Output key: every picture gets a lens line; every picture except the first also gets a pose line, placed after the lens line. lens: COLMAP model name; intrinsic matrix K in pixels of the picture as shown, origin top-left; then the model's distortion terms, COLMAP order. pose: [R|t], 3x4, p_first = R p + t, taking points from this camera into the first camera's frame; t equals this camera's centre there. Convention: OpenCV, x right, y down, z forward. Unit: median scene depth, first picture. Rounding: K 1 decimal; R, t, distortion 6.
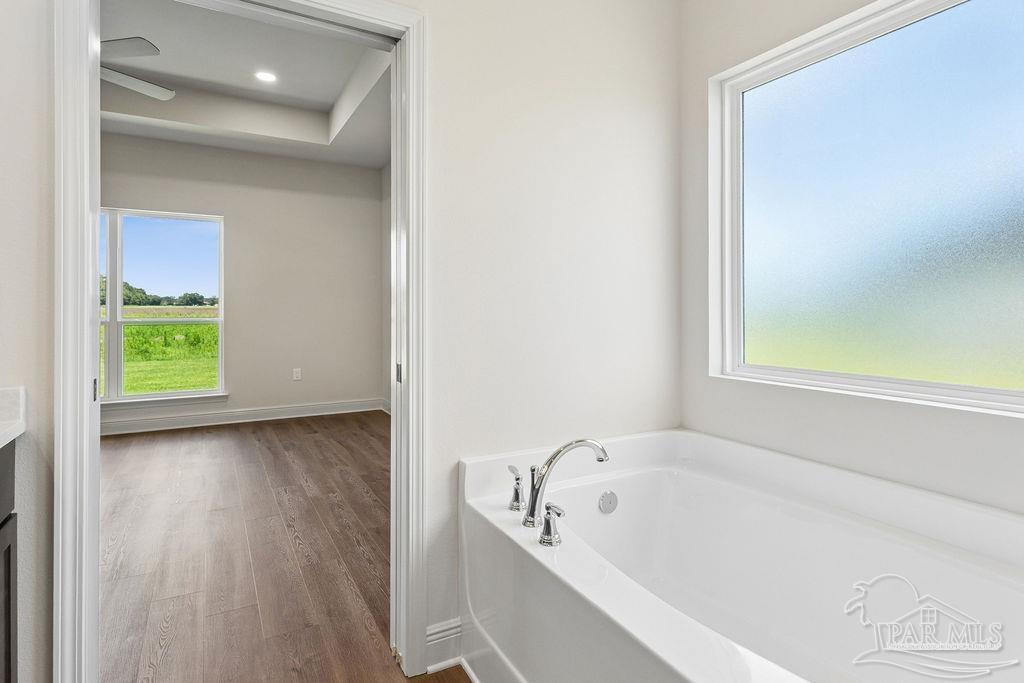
lens RADIAL K [[531.4, 0, 521.3], [0, 531.4, 300.8], [0, 0, 1]] dist [-0.003243, -0.000424]
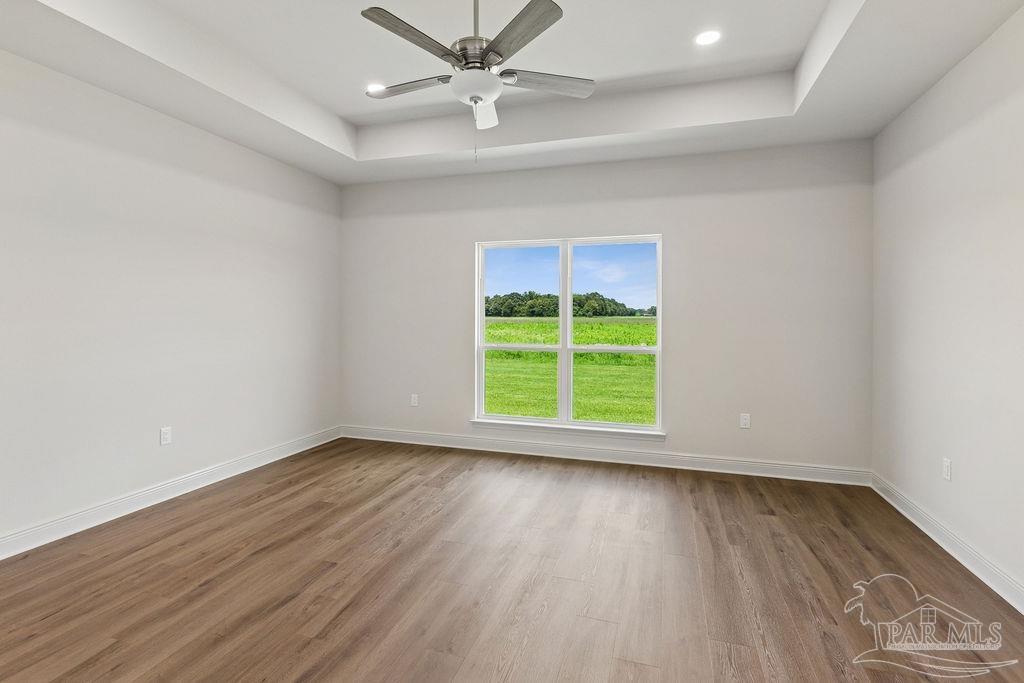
lens RADIAL K [[481.2, 0, 510.3], [0, 481.2, 332.9], [0, 0, 1]] dist [-0.001245, -0.000382]
pose [[0.661082, 0.022783, -0.749968, -0.131113], [0.008699, 0.999239, 0.038023, -0.027415], [0.750263, -0.031661, 0.660381, 0.293453]]
